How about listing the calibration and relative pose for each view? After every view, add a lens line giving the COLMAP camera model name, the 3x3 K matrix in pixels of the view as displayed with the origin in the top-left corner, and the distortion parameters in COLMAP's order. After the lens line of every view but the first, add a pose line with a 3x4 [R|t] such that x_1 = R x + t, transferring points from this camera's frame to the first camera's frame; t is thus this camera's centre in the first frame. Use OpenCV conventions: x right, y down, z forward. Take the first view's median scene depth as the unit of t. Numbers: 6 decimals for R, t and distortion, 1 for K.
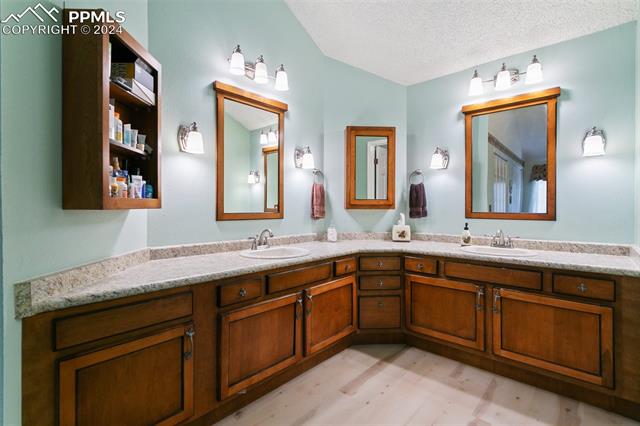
lens RADIAL K [[302.2, 0, 314.5], [0, 302.2, 208.7], [0, 0, 1]] dist [-0.004400, 0.003819]
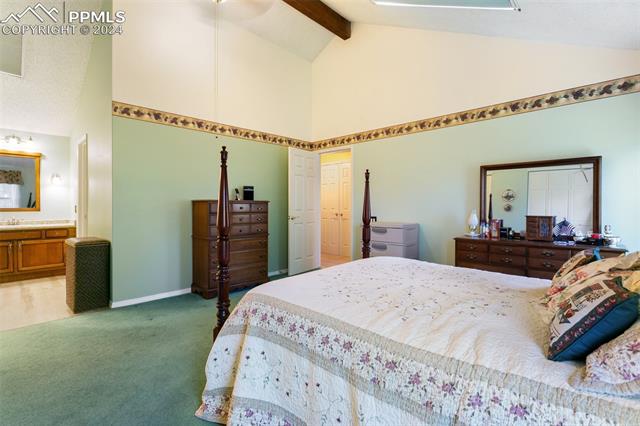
lens RADIAL K [[302.2, 0, 319.8], [0, 302.2, 207.7], [0, 0, 1]] dist [-0.004400, 0.003819]
pose [[0.019478, -0.013495, 0.999719, -1.632161], [-0.000215, 0.999909, 0.013502, -0.019980], [-0.999810, -0.000478, 0.019473, -1.311937]]
